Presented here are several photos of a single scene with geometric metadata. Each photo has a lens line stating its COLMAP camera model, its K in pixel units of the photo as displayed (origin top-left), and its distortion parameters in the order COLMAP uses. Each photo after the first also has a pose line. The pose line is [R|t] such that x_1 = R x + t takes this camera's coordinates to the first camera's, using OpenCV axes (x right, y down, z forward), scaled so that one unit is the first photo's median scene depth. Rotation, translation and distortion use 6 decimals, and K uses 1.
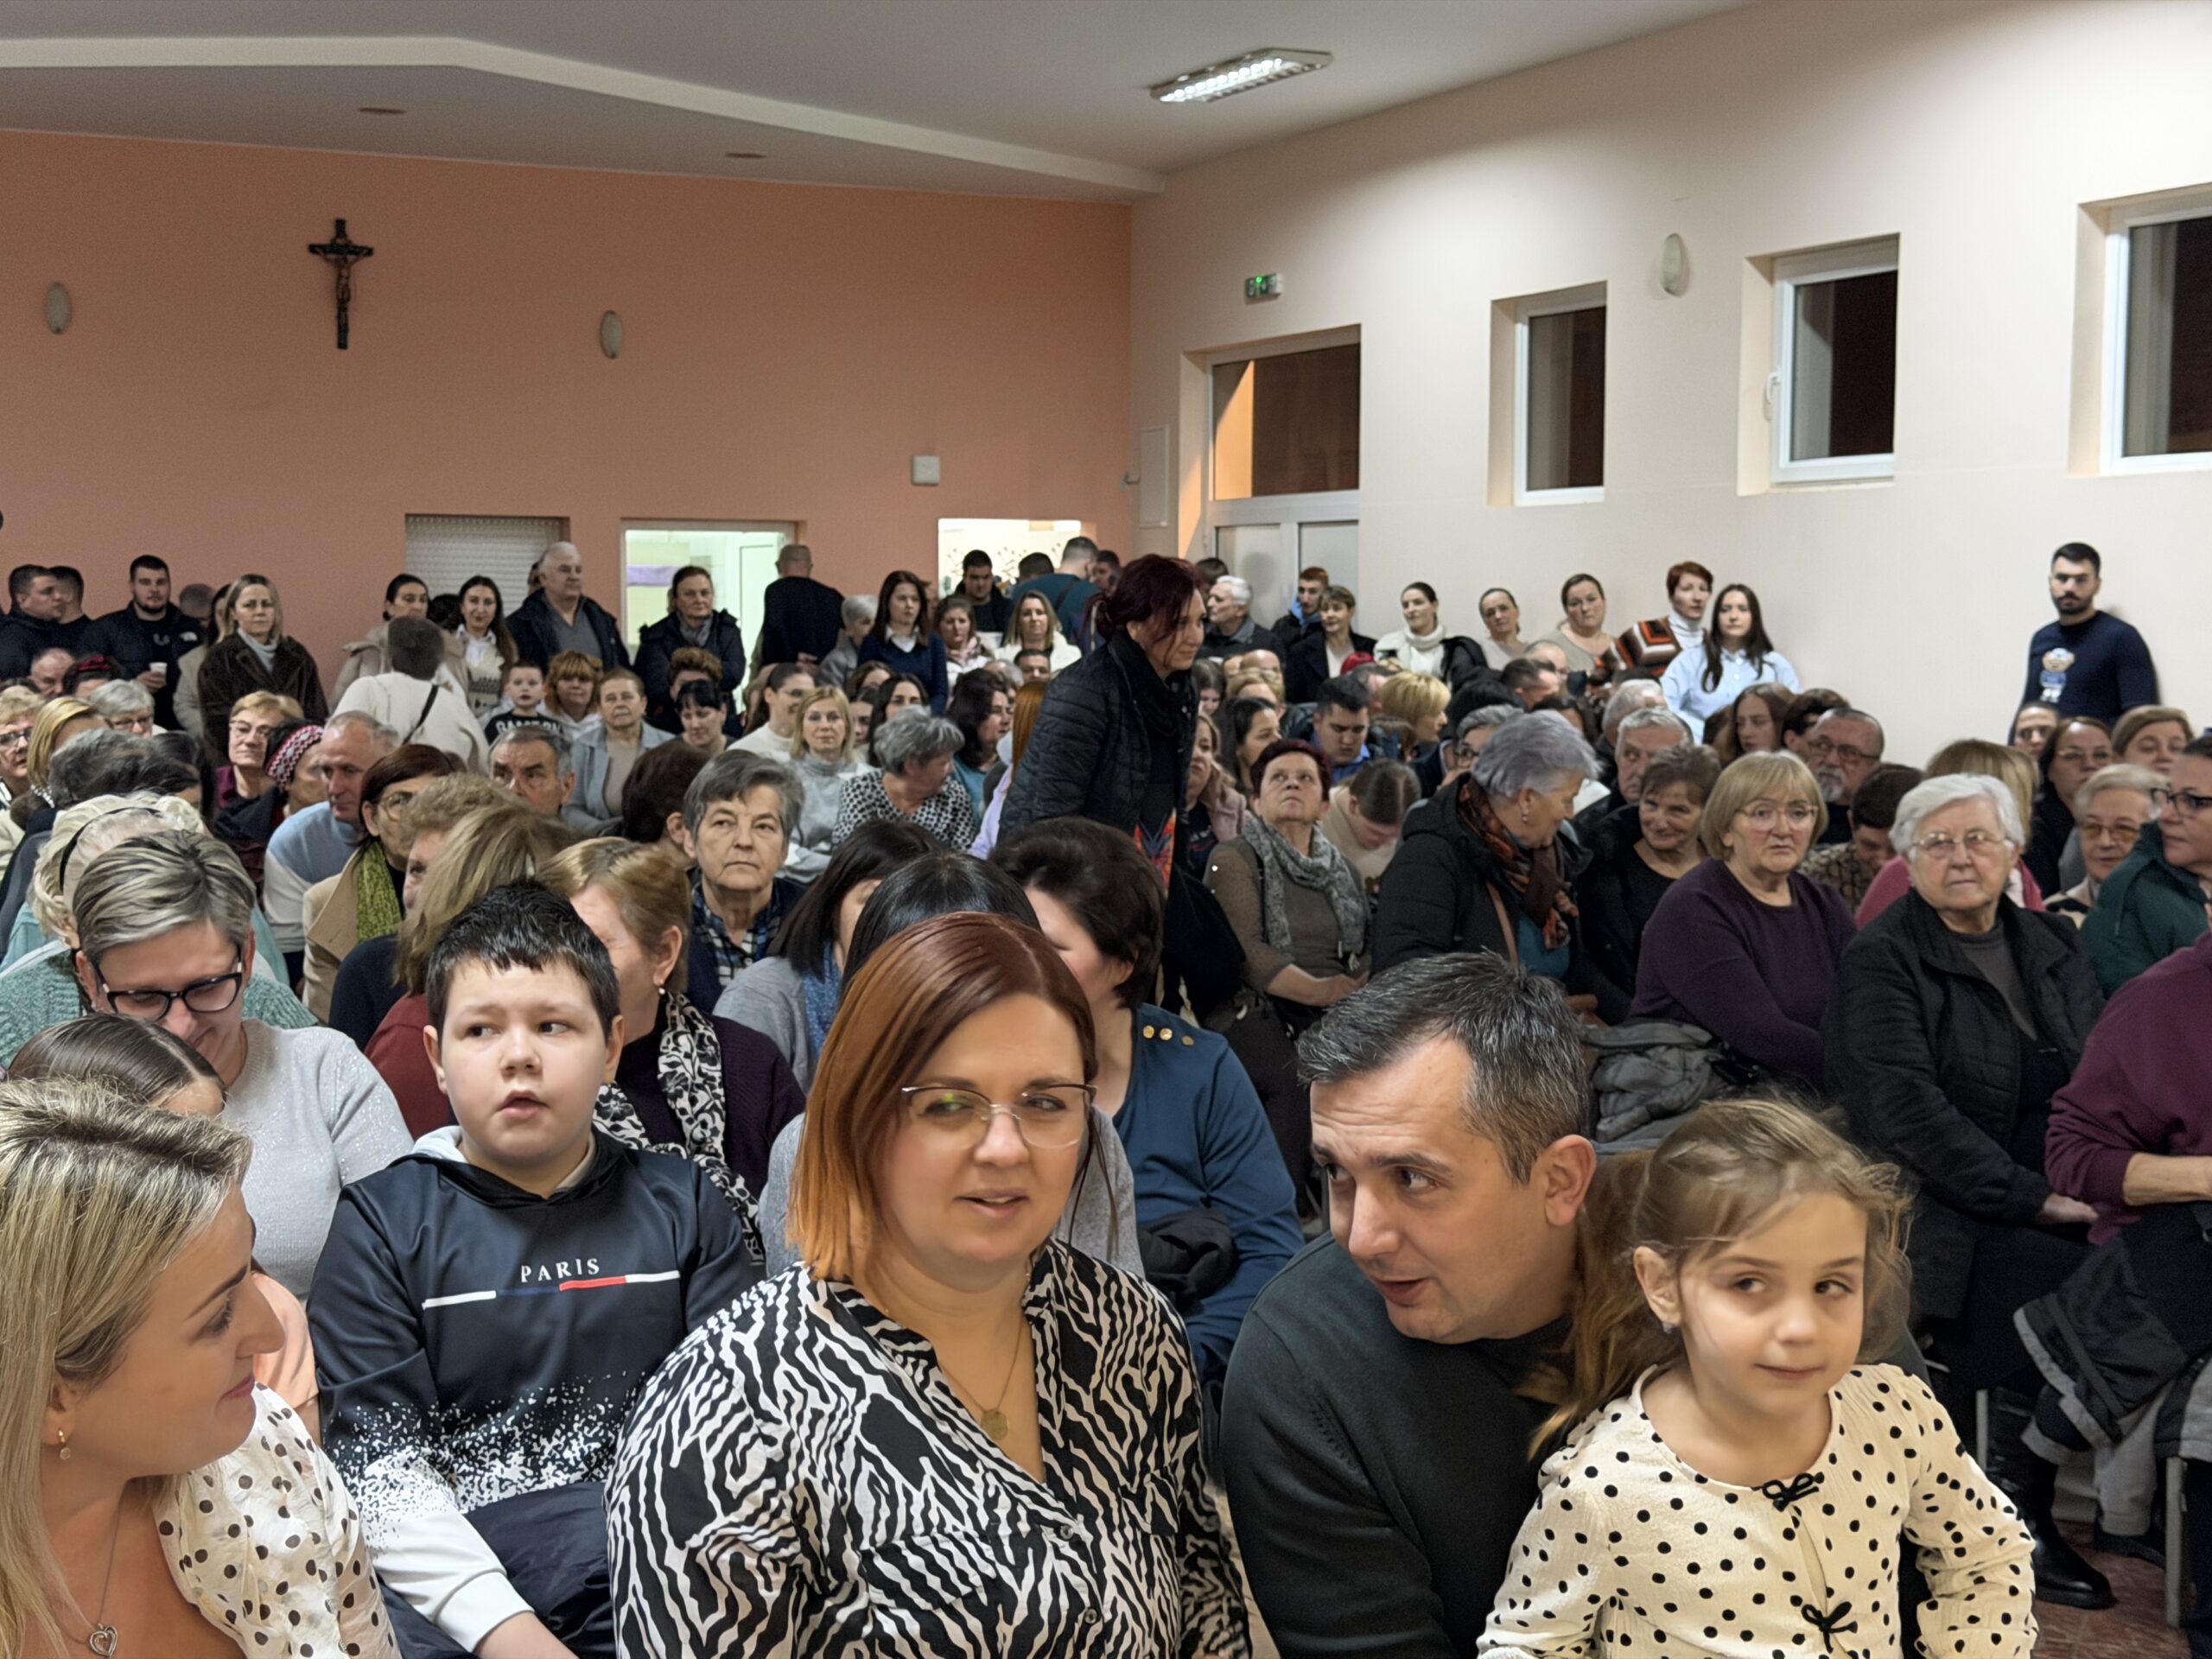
lens RADIAL K [[2996.2, 0, 1192.7], [0, 2996.2, 833.0], [0, 0, 1]] dist [0.049213, 0.000000]
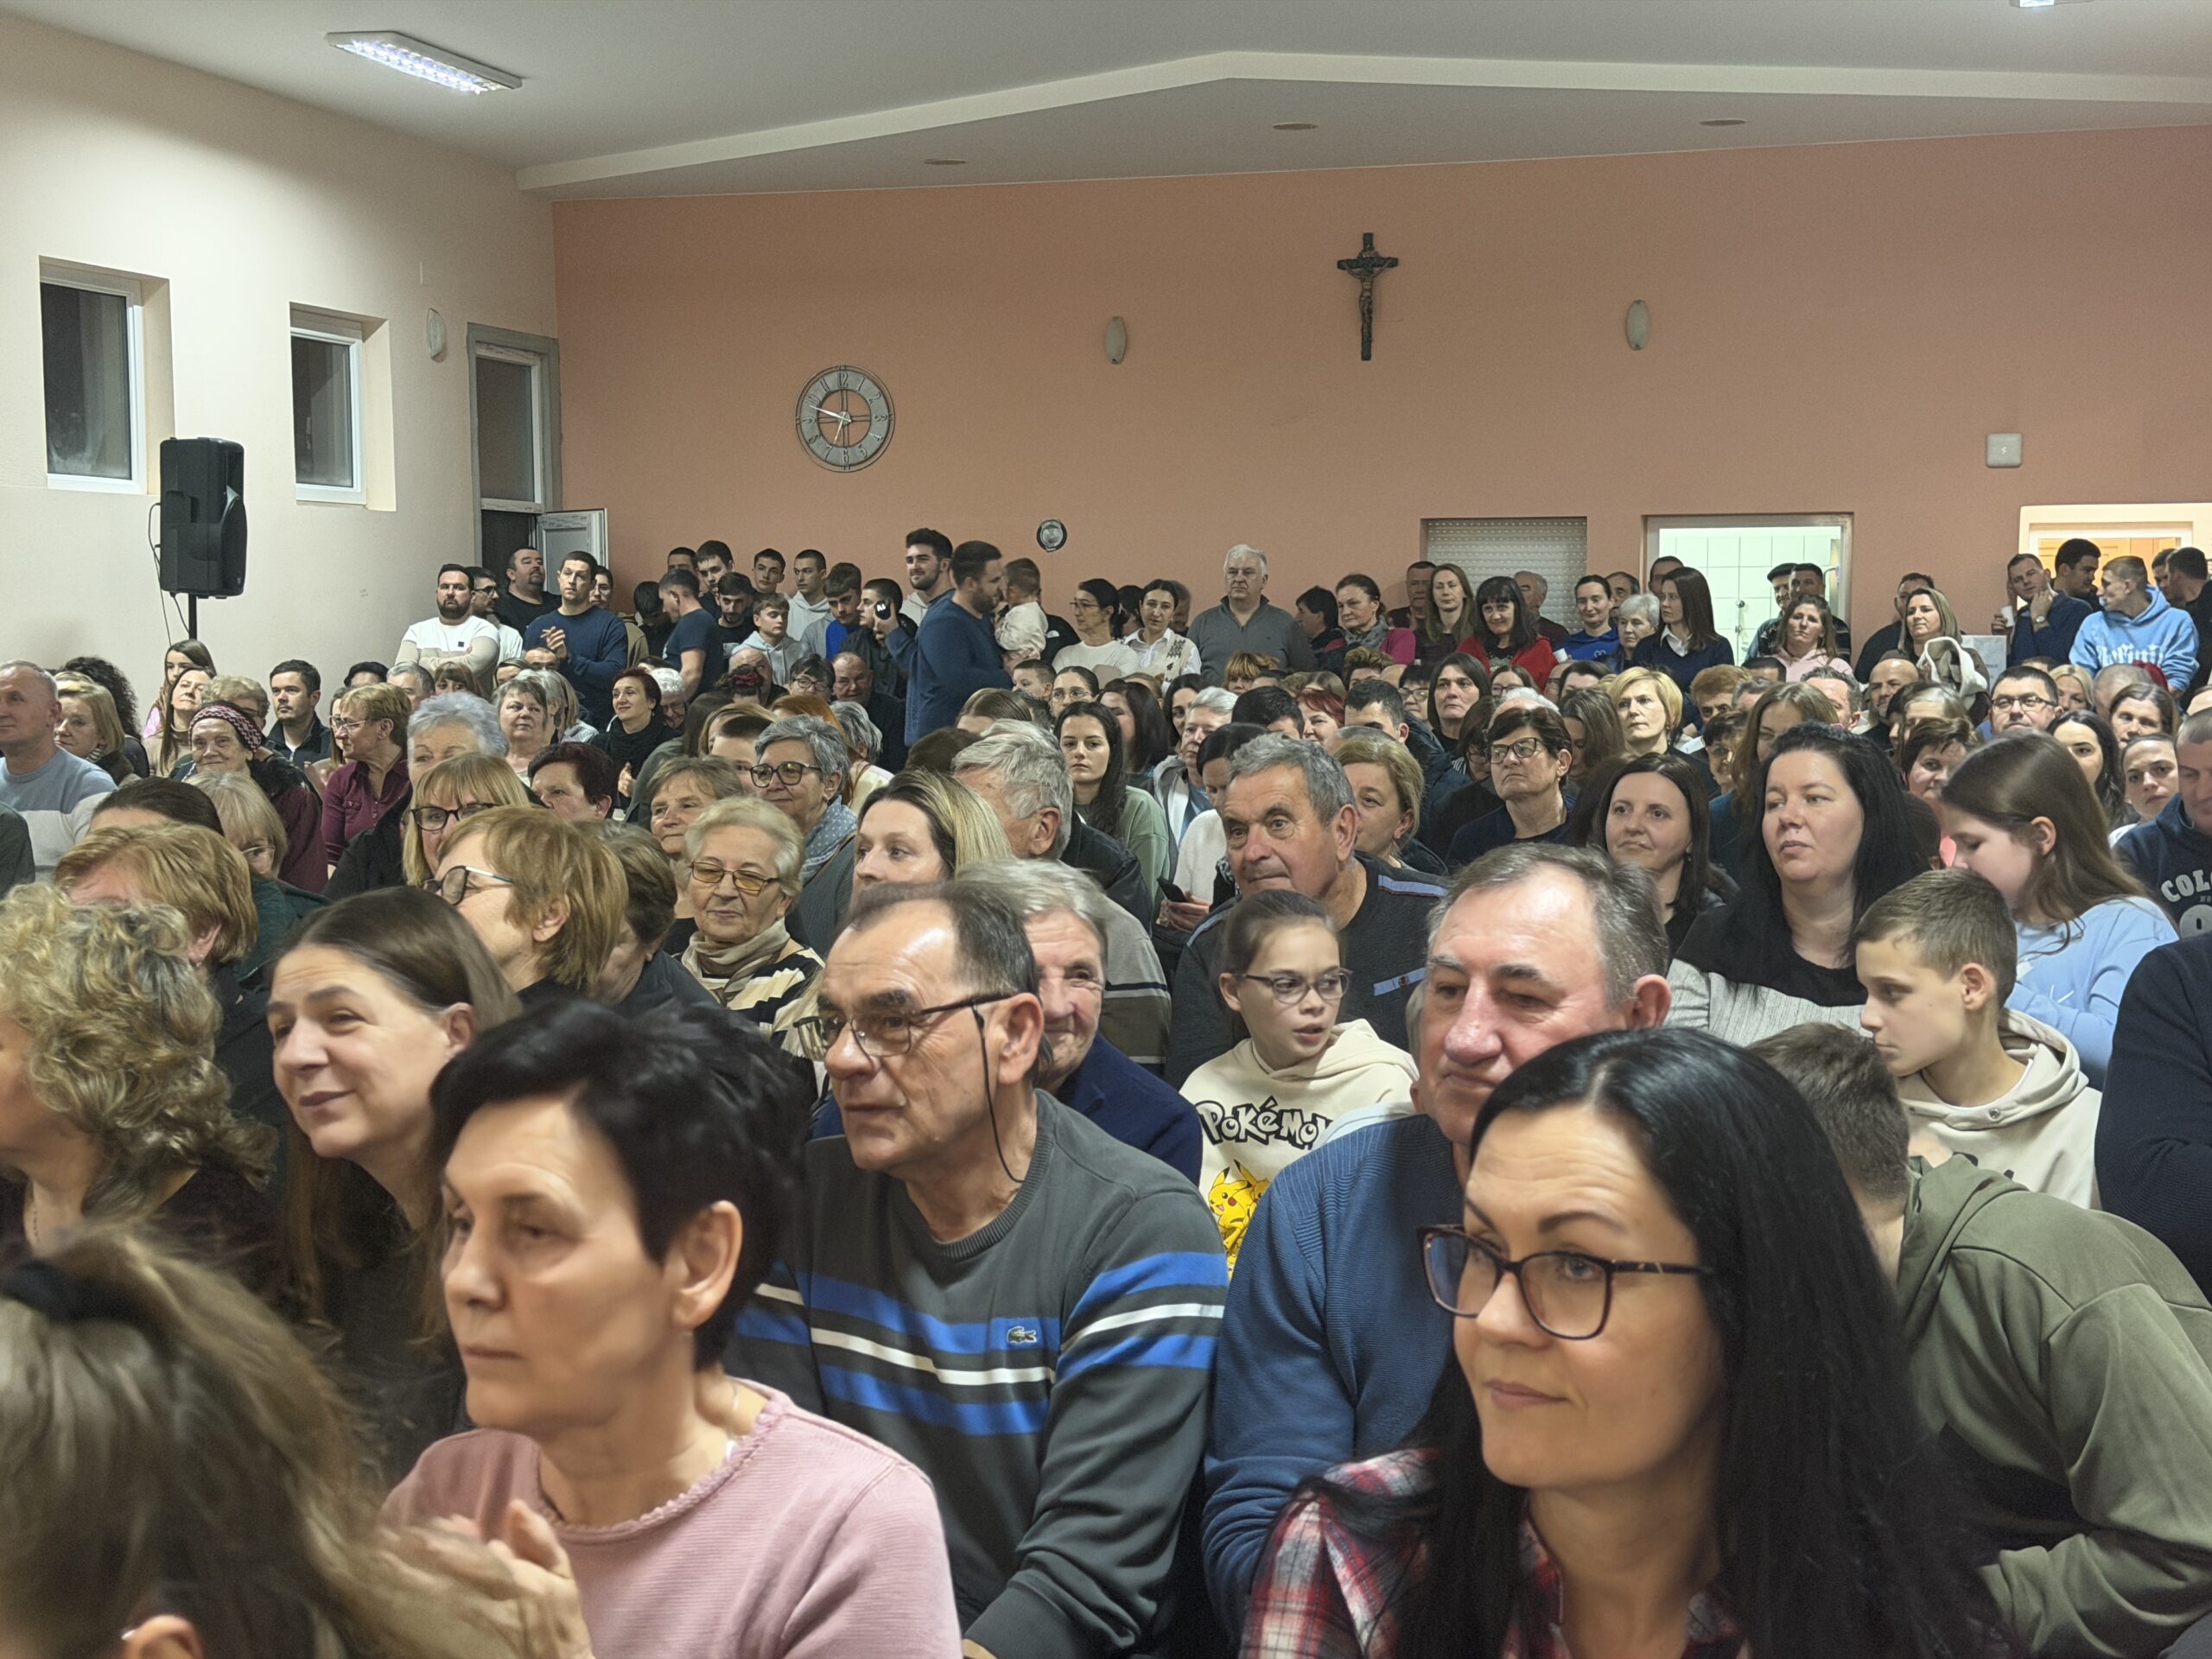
lens RADIAL K [[2996.2, 0, 1089.6], [0, 2996.2, 849.1], [0, 0, 1]] dist [0.049213, 0.000000]
pose [[0.770122, 0.041912, -0.636519, 0.303147], [-0.039457, 0.999058, 0.018045, -0.008961], [0.636675, 0.011218, 0.771050, 0.153595]]
